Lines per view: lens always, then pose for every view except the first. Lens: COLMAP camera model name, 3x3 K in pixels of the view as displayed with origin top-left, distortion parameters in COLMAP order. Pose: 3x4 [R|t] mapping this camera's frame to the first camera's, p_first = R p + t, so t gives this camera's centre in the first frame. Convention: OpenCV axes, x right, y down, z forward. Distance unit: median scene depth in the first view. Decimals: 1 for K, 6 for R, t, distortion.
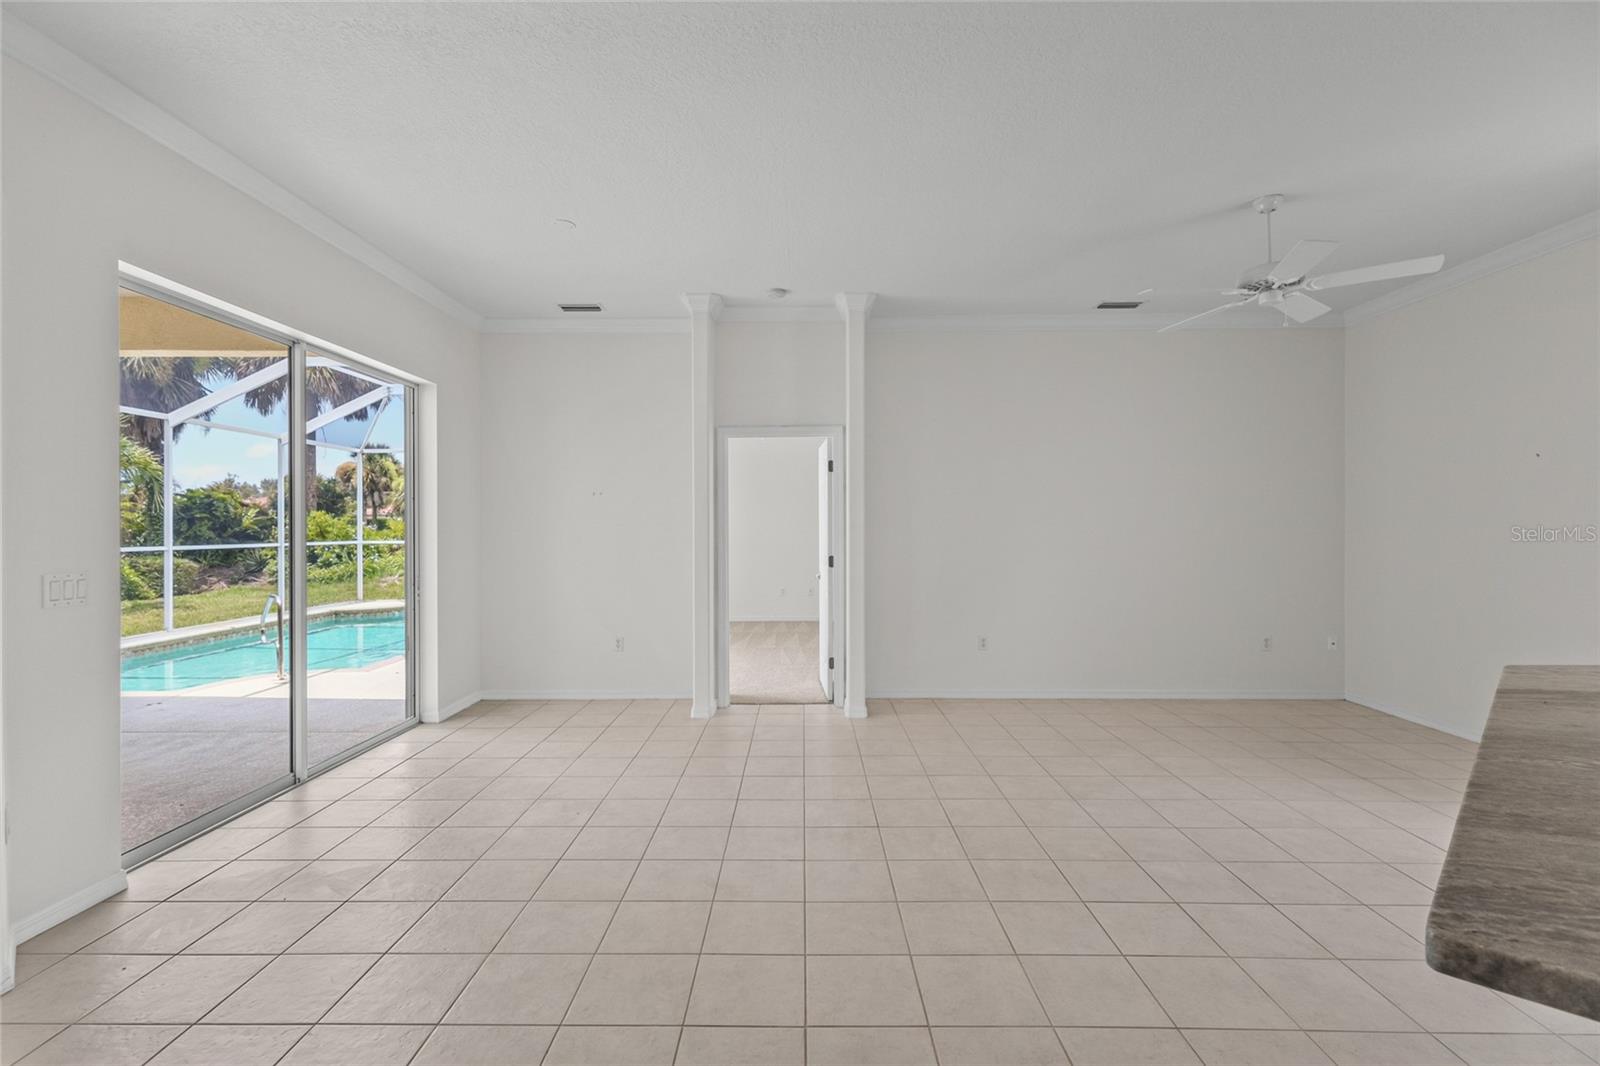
lens RADIAL K [[738.7, 0, 796.0], [0, 738.7, 531.5], [0, 0, 1]] dist [0.004032, 0.000257]
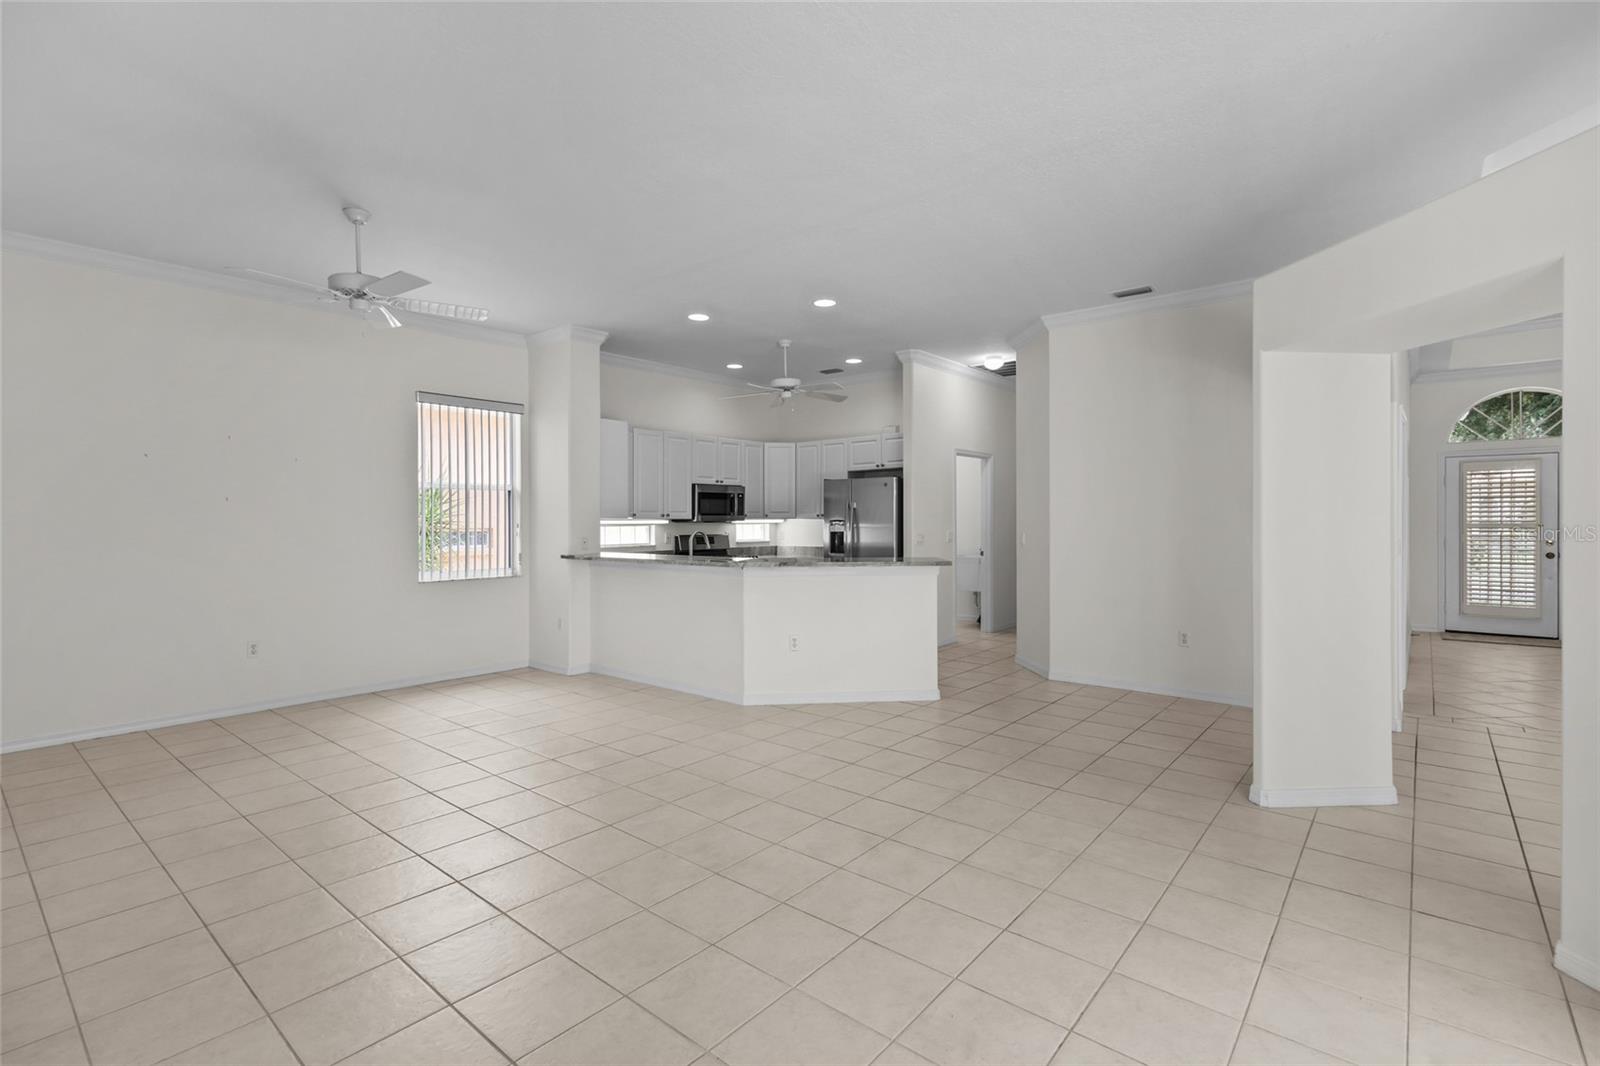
lens RADIAL K [[738.7, 0, 799.9], [0, 738.7, 519.2], [0, 0, 1]] dist [0.004032, 0.000257]
pose [[-0.777330, 0.003804, 0.629082, -0.126743], [0.007100, 0.999971, 0.002725, -0.000393], [-0.629053, 0.006585, -0.777335, 0.342090]]
